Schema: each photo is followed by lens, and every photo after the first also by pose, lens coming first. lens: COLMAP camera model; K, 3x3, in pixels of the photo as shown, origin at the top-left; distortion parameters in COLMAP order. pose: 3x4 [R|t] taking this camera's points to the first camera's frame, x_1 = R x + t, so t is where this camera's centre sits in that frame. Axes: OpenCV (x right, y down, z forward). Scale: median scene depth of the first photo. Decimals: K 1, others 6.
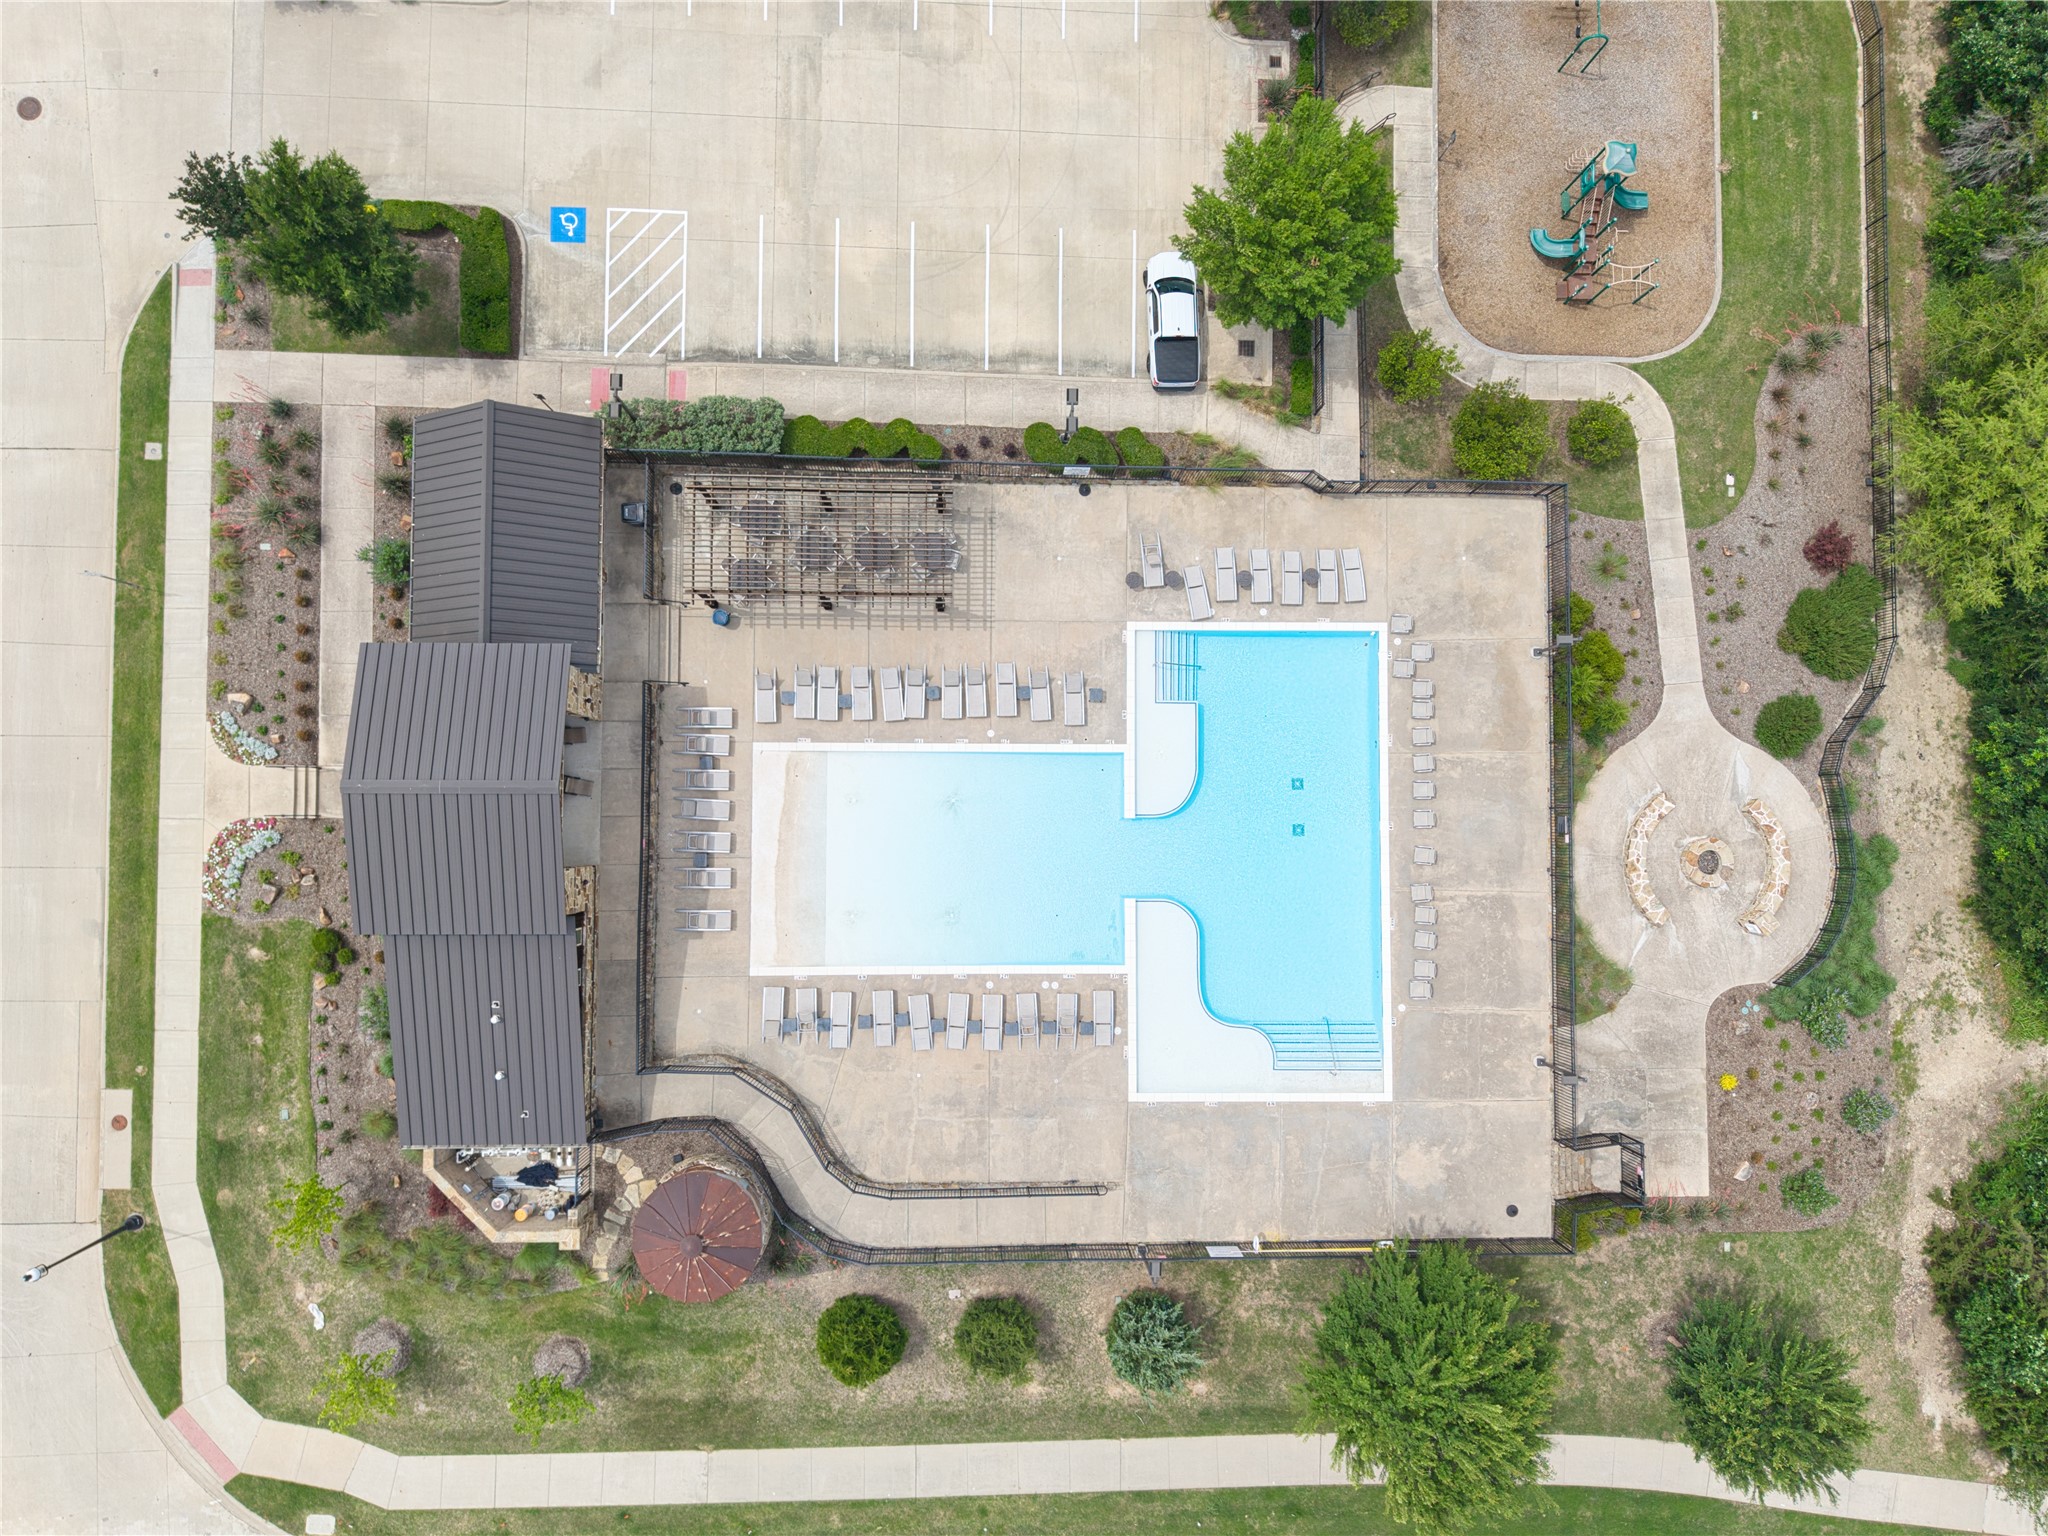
lens RADIAL K [[1393.8, 0, 1024.0], [0, 1393.8, 768.0], [0, 0, 1]] dist [0.032668, -0.050145]
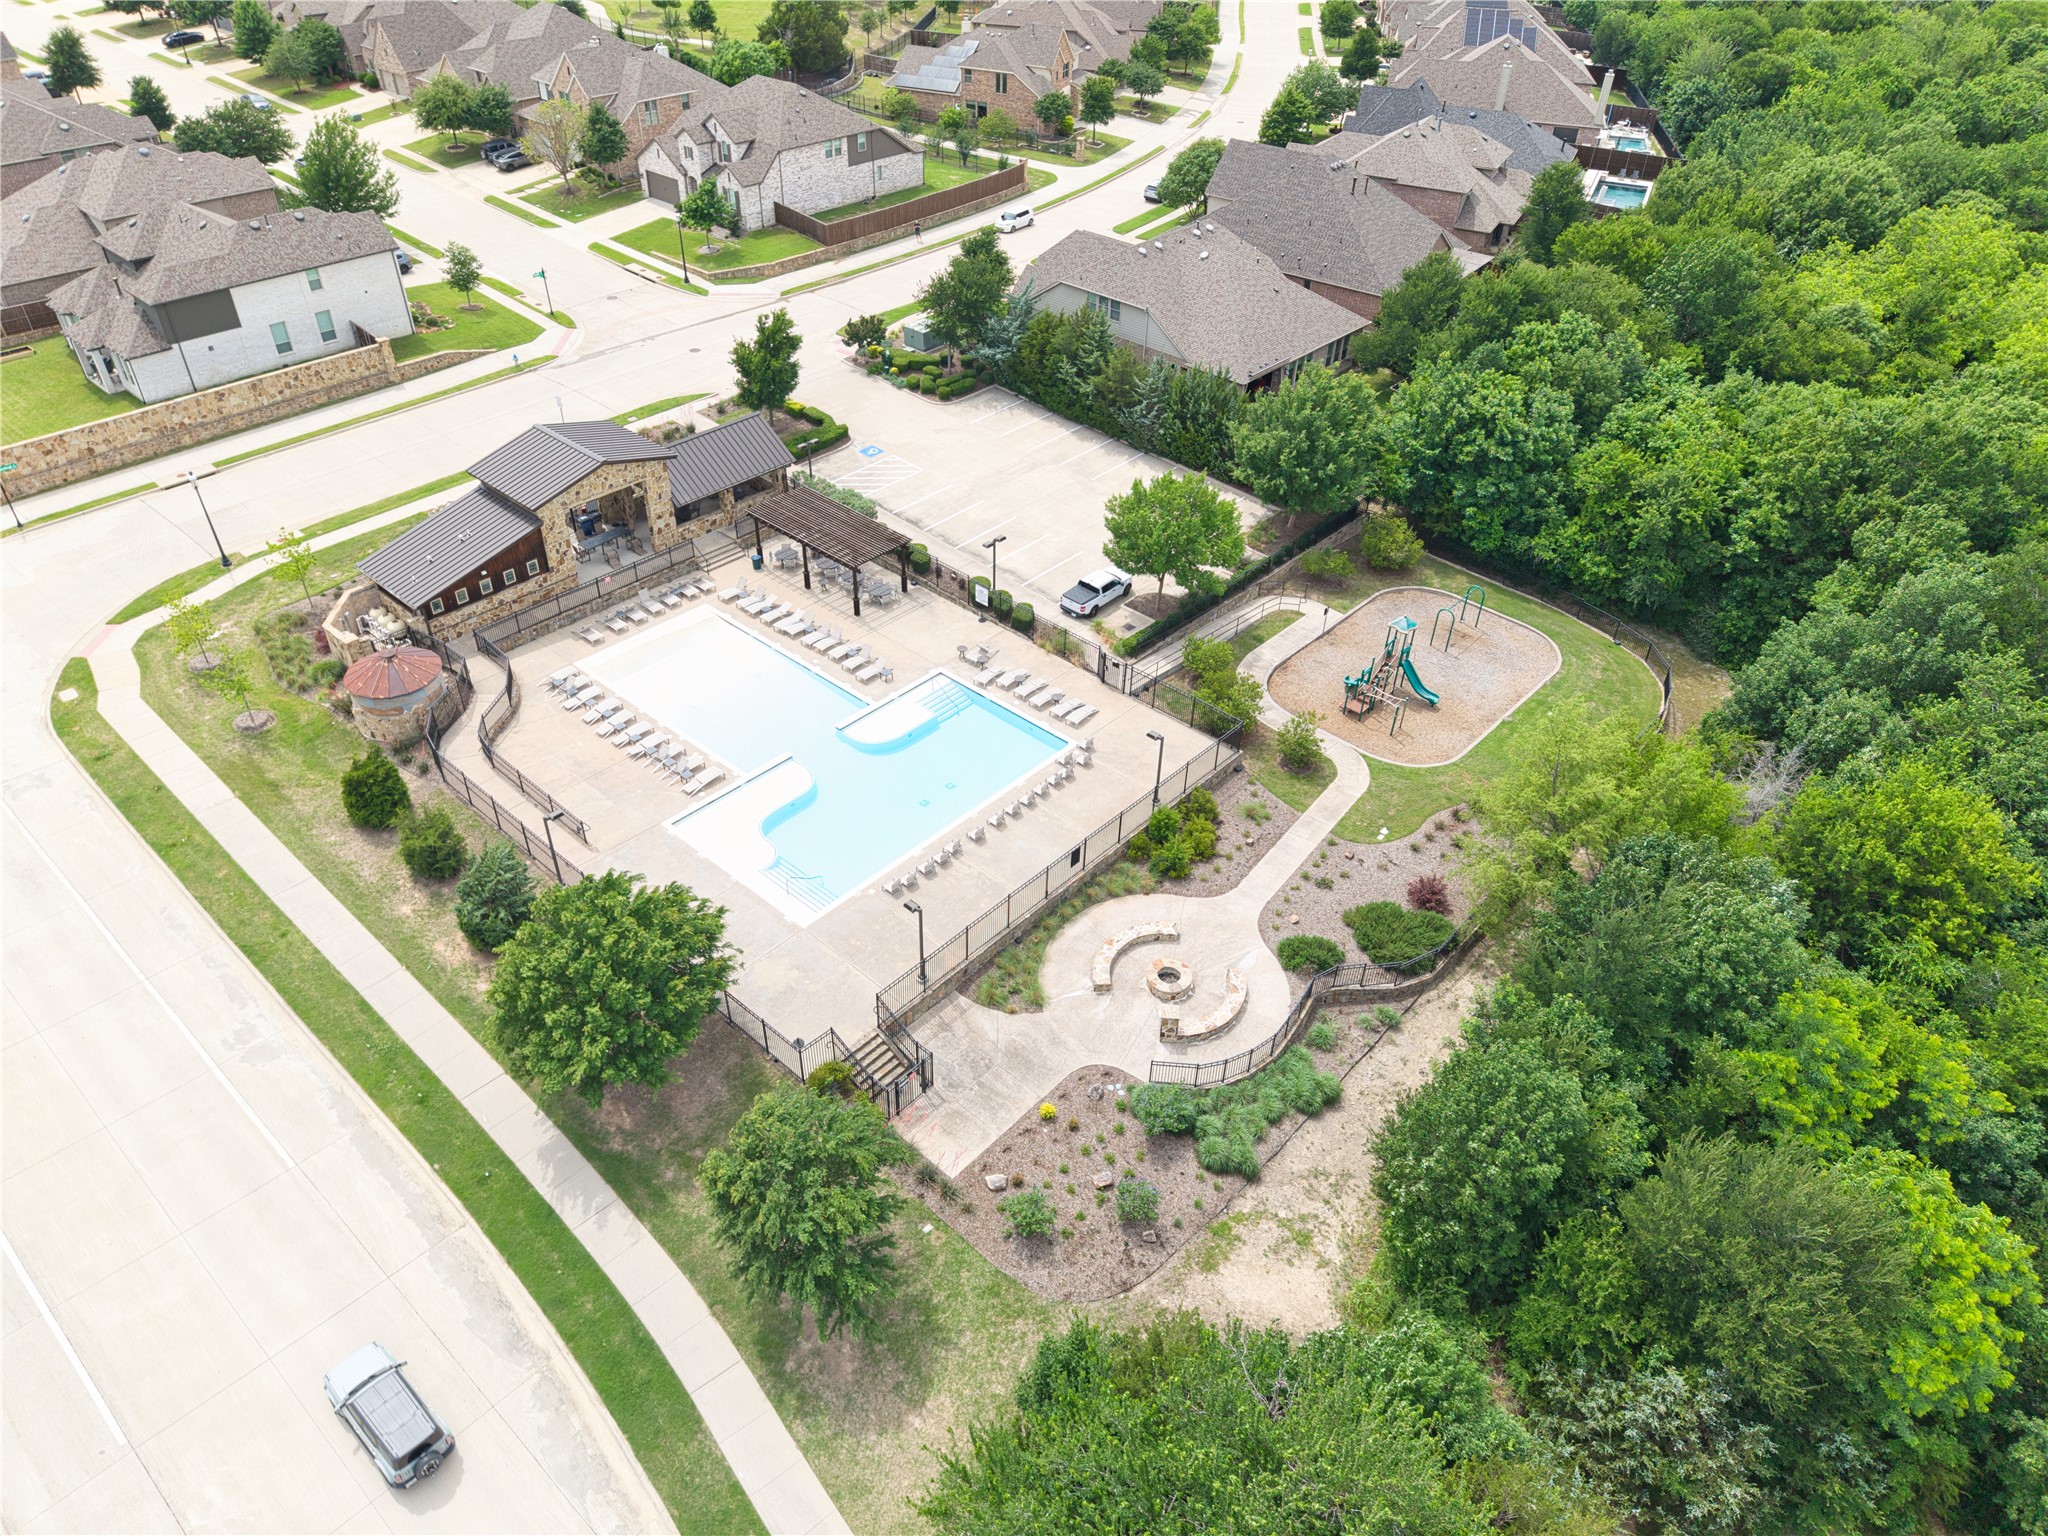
lens RADIAL K [[1393.8, 0, 1024.0], [0, 1393.8, 768.0], [0, 0, 1]] dist [0.032668, -0.050145]
pose [[0.740319, 0.387354, -0.549440, 0.926041], [-0.671285, 0.469868, -0.573237, 0.675663], [0.036119, 0.793209, 0.607877, 0.217290]]
